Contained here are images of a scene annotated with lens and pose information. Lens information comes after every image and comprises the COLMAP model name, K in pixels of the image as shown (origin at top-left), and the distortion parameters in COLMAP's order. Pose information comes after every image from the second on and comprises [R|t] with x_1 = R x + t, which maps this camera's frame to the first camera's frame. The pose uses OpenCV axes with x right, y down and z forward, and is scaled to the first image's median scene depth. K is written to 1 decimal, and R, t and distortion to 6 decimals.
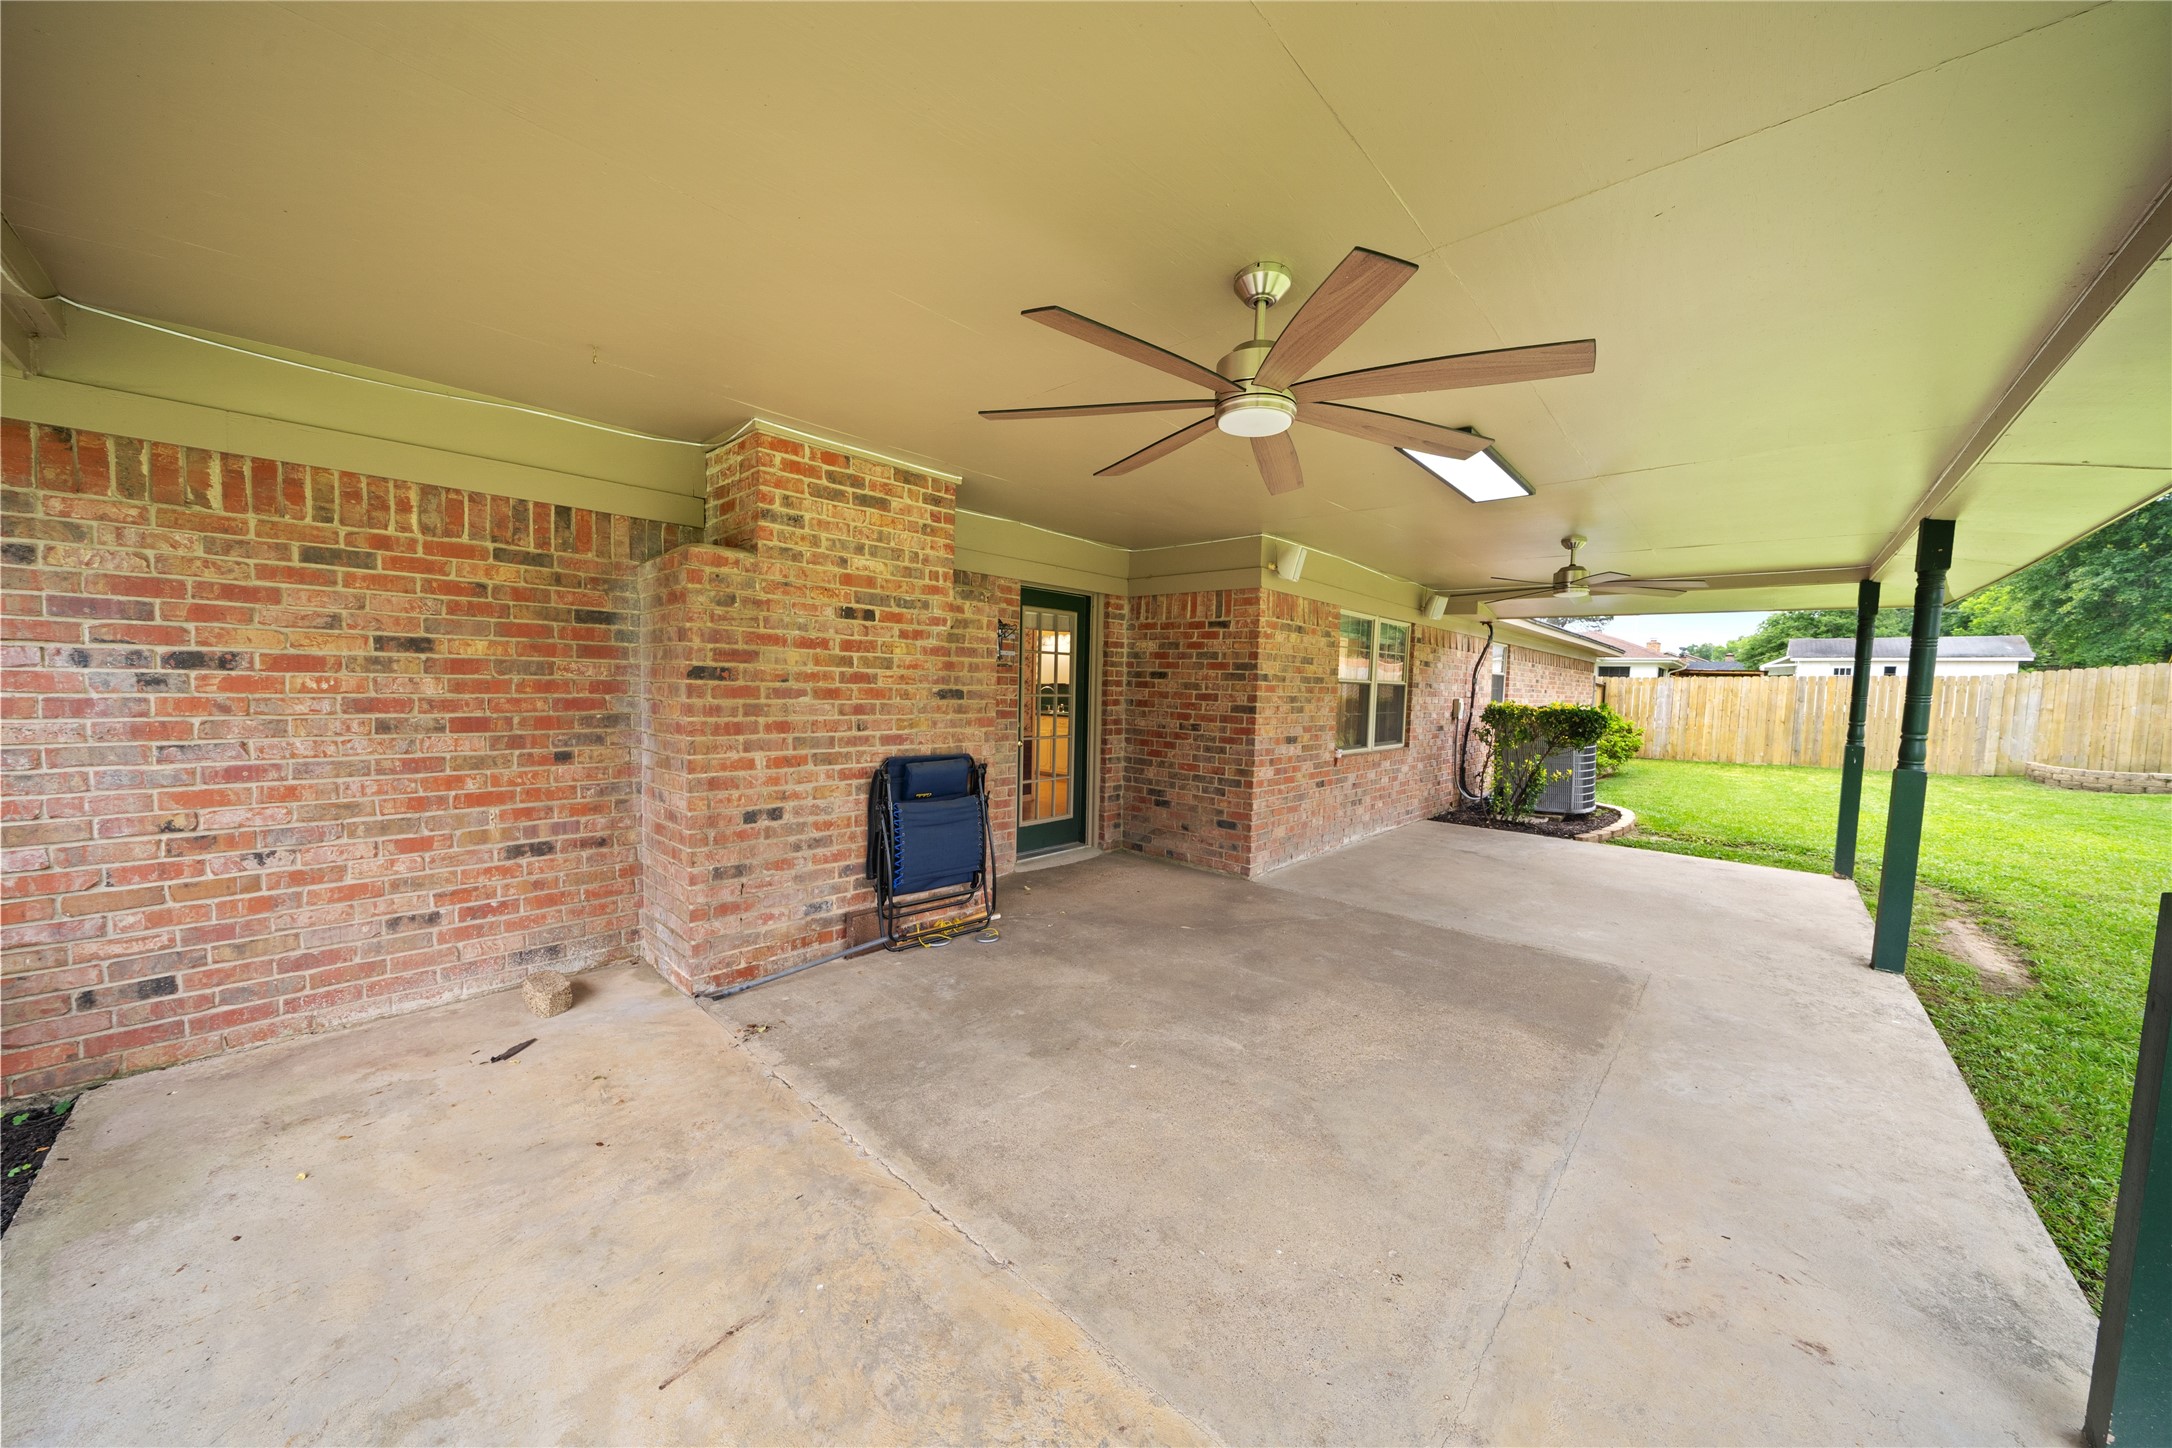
lens RADIAL K [[732.3, 0, 1070.0], [0, 732.3, 735.6], [0, 0, 1]] dist [-0.001699, -0.000147]
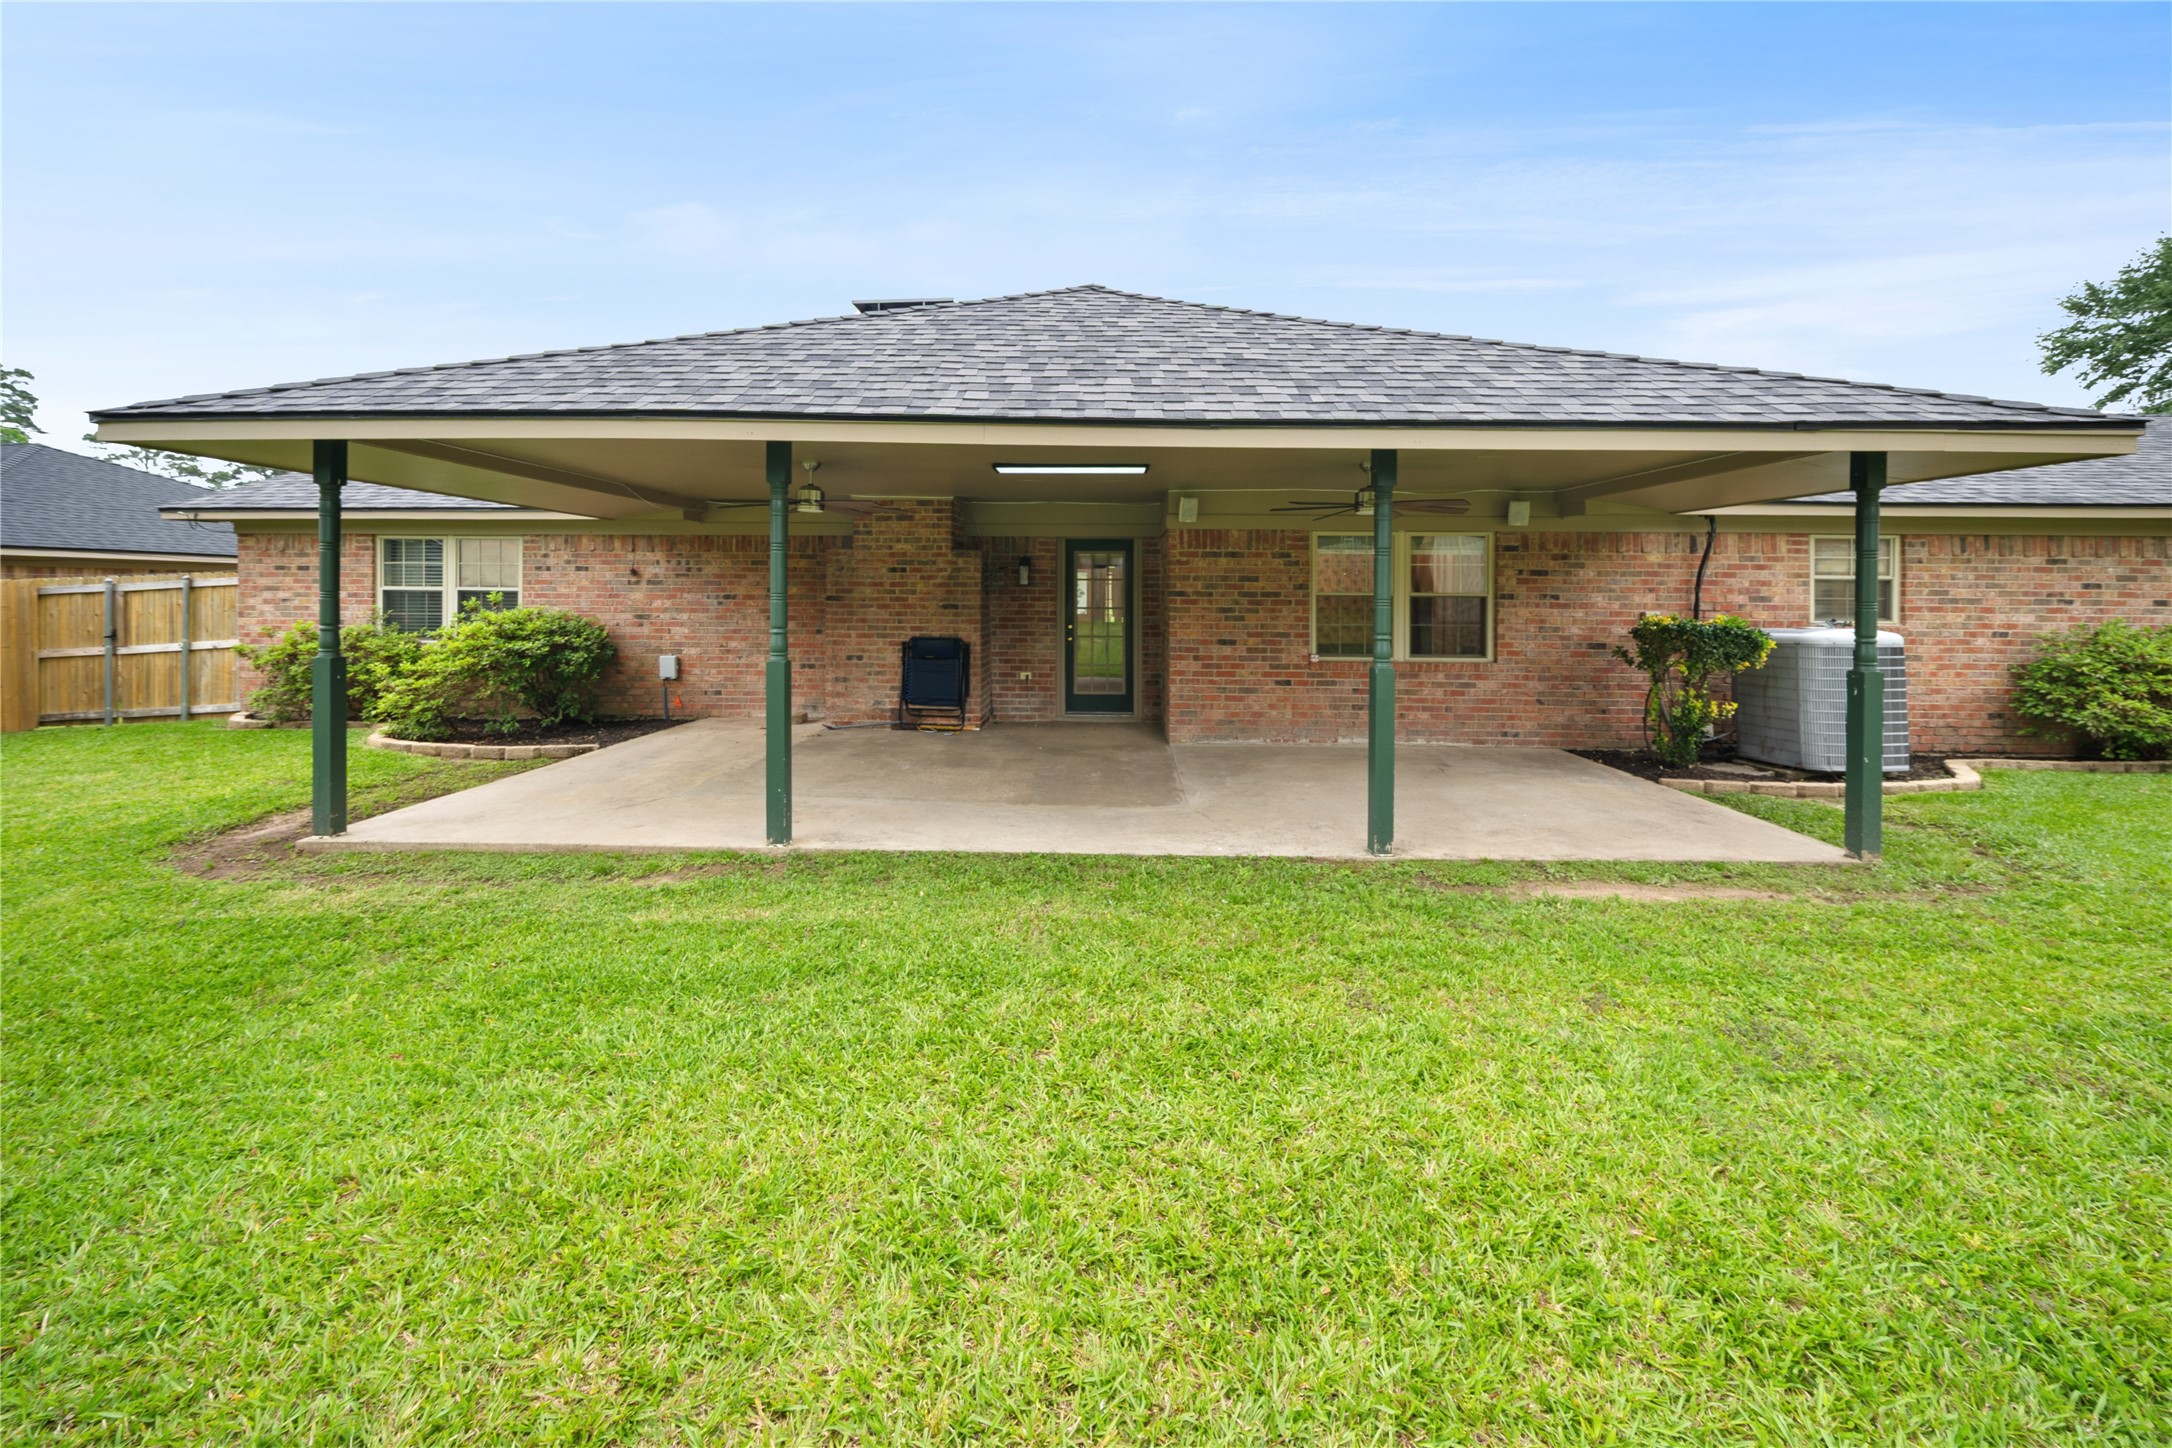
lens RADIAL K [[777.5, 0, 1083.6], [0, 777.5, 602.7], [0, 0, 1]] dist [0.000377, -0.000020]
pose [[0.671161, -0.009006, -0.741257, 1.771275], [-0.042637, 0.997802, -0.050728, 0.025197], [0.740085, 0.065652, 0.669301, -0.133177]]
